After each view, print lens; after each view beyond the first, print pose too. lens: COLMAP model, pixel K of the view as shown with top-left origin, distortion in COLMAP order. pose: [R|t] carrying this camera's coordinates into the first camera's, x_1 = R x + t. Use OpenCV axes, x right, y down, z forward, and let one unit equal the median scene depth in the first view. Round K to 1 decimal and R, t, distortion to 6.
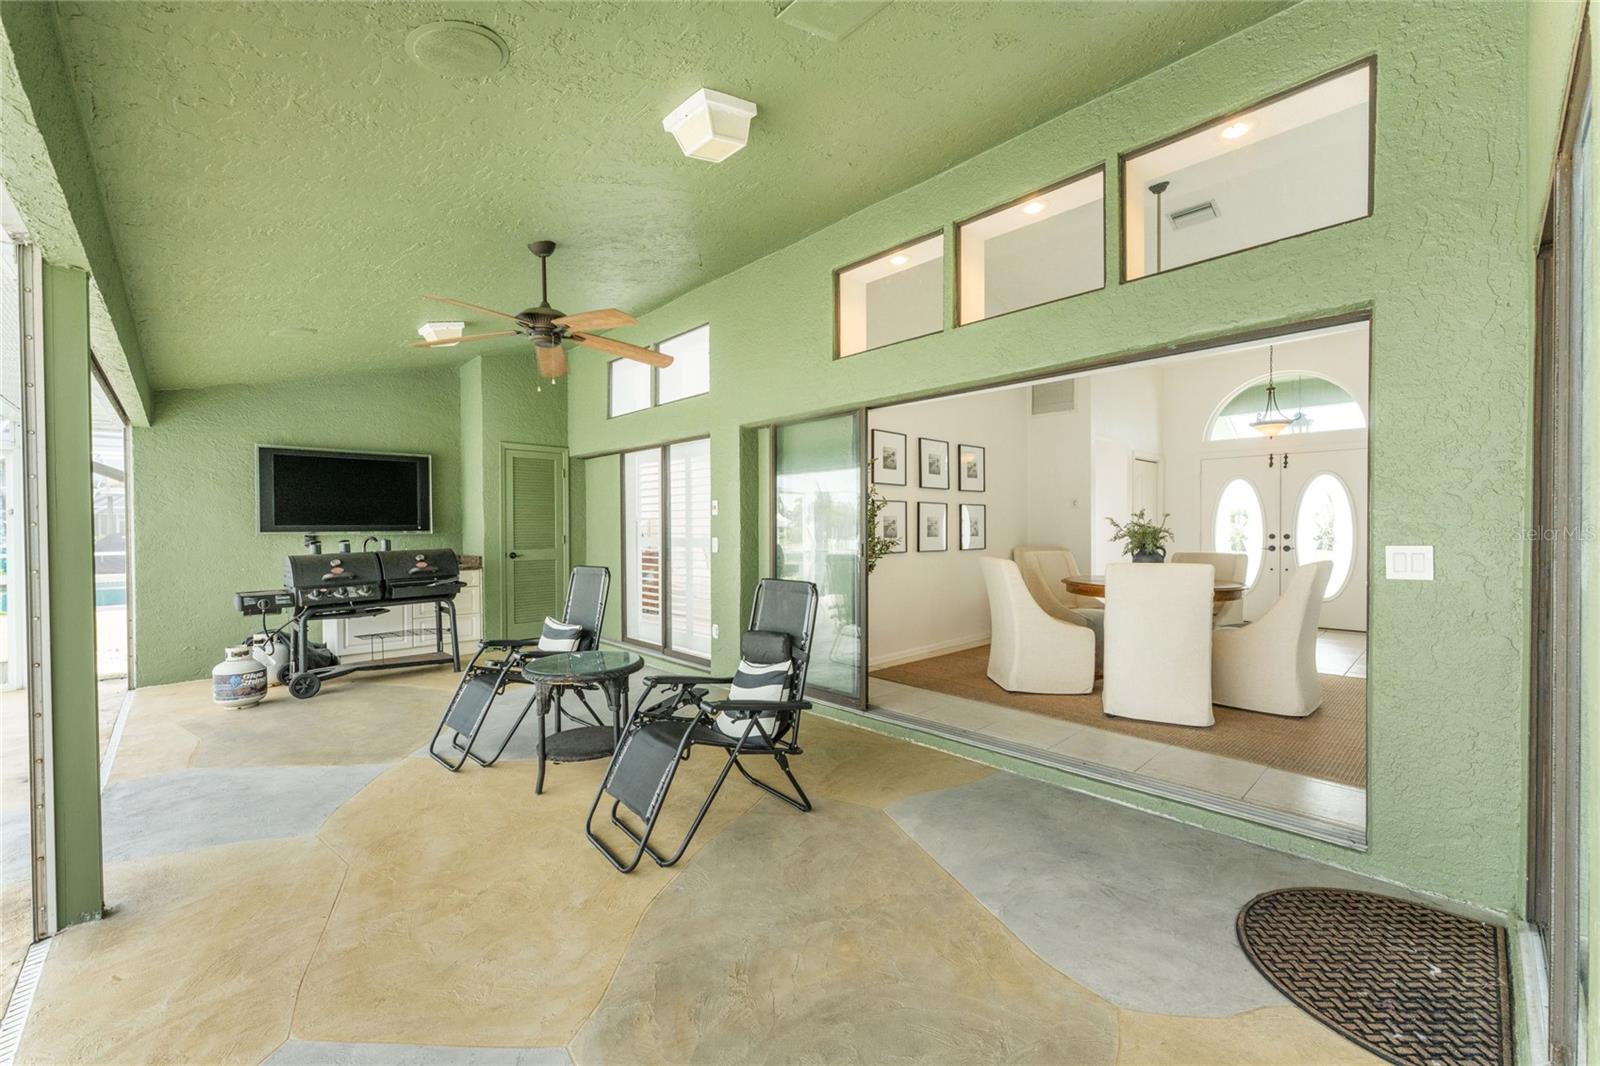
lens RADIAL K [[638.8, 0, 794.3], [0, 638.8, 536.2], [0, 0, 1]] dist [0.000496, -0.000005]
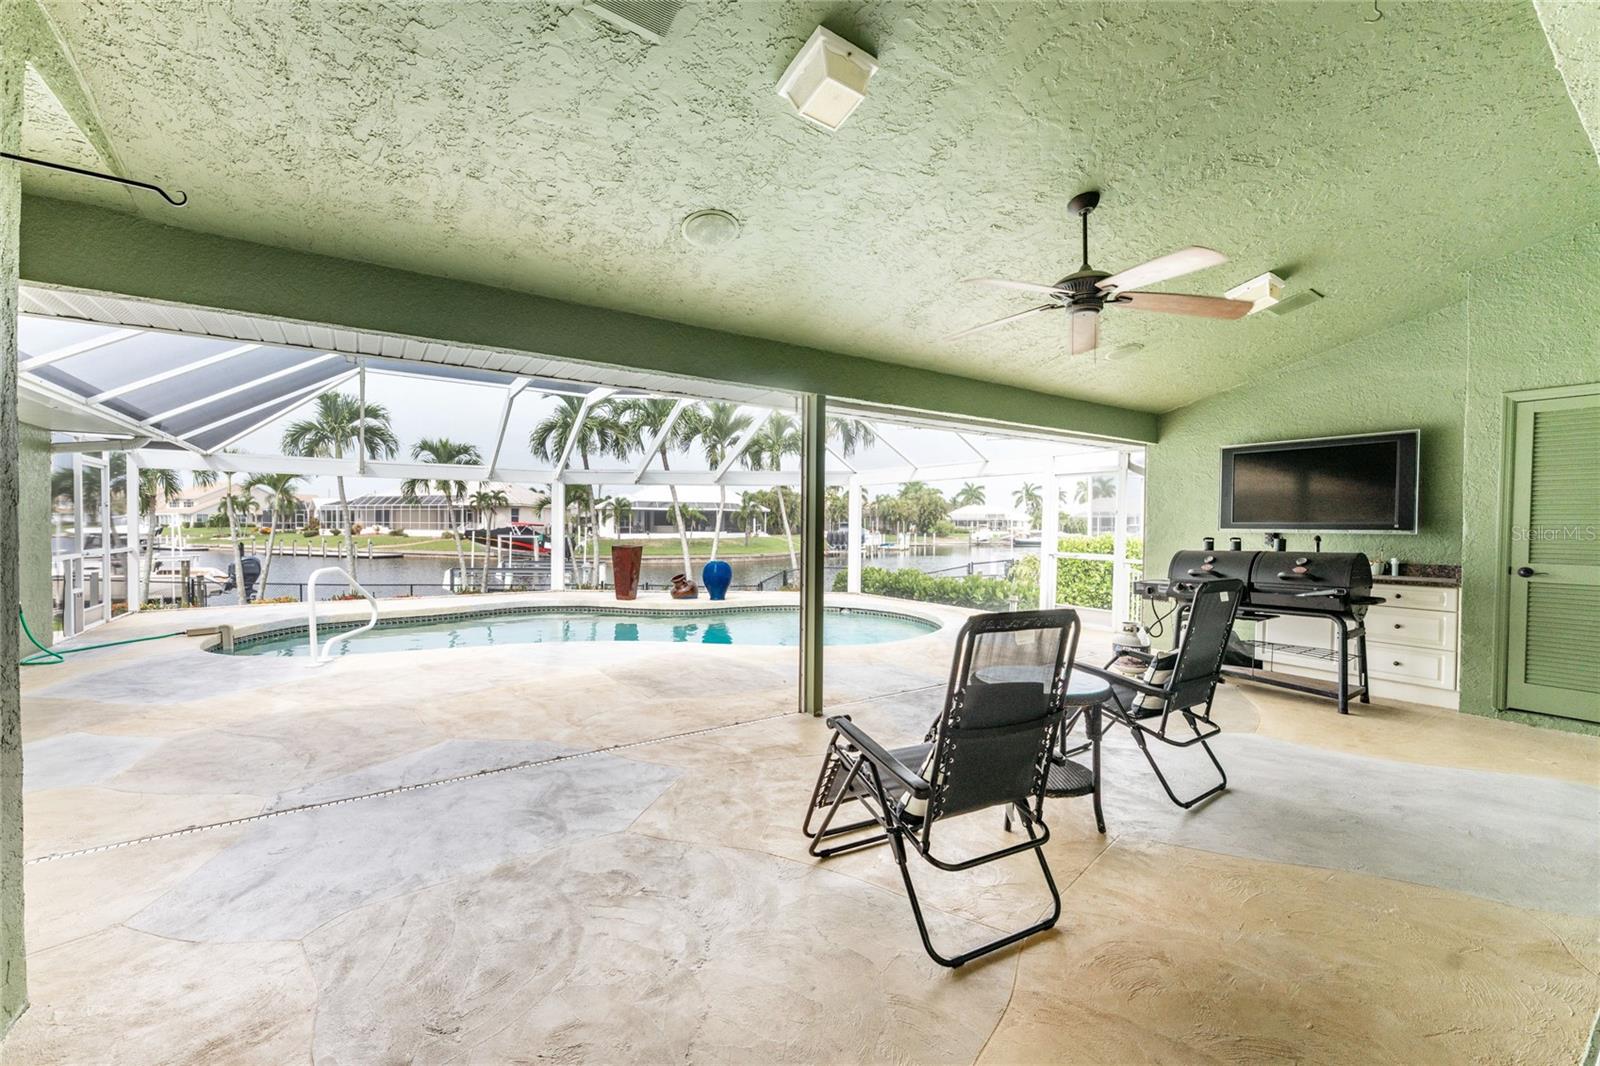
lens RADIAL K [[638.8, 0, 794.3], [0, 638.8, 536.2], [0, 0, 1]] dist [0.000496, -0.000005]
pose [[-0.154291, 0.024693, -0.987717, 0.321731], [-0.022572, 0.999339, 0.028510, -0.007612], [0.987768, 0.026693, -0.153631, 0.447612]]
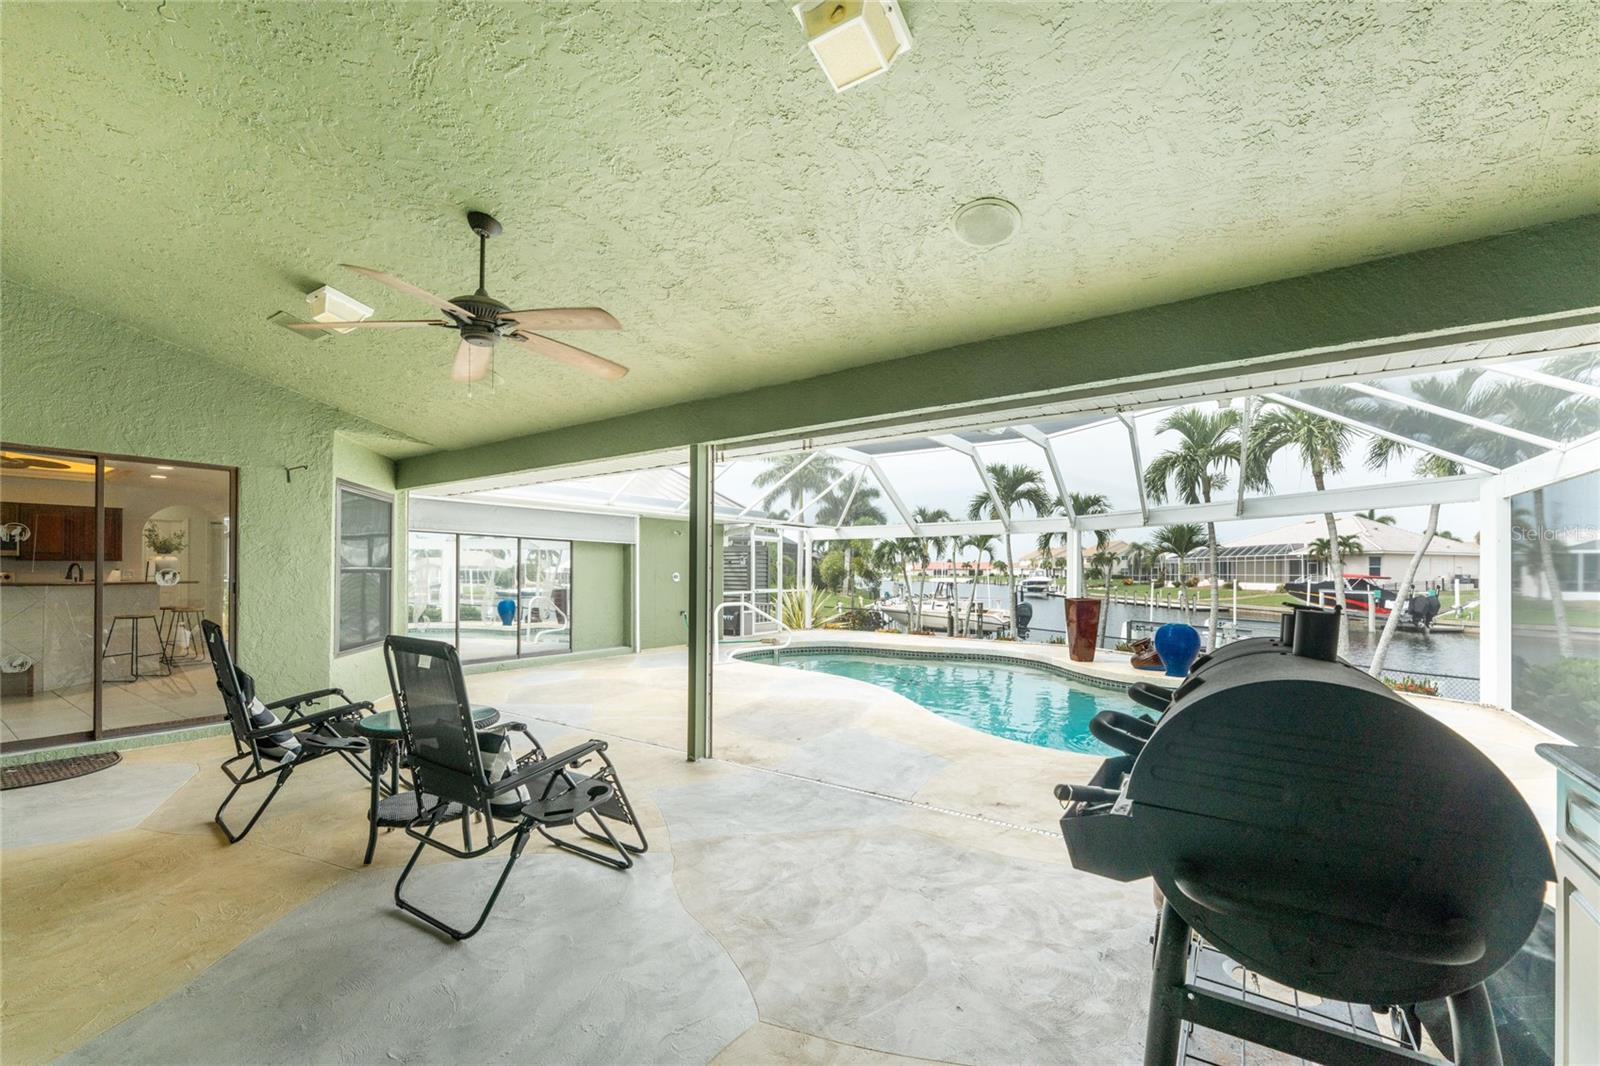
lens RADIAL K [[658.6, 0, 798.3], [0, 658.6, 548.3], [0, 0, 1]] dist [-0.017950, 0.000002]
pose [[-0.977852, -0.003323, -0.209272, -0.365784], [0.000817, 0.999806, -0.019694, -0.009383], [0.209297, -0.019429, -0.977659, 1.136334]]
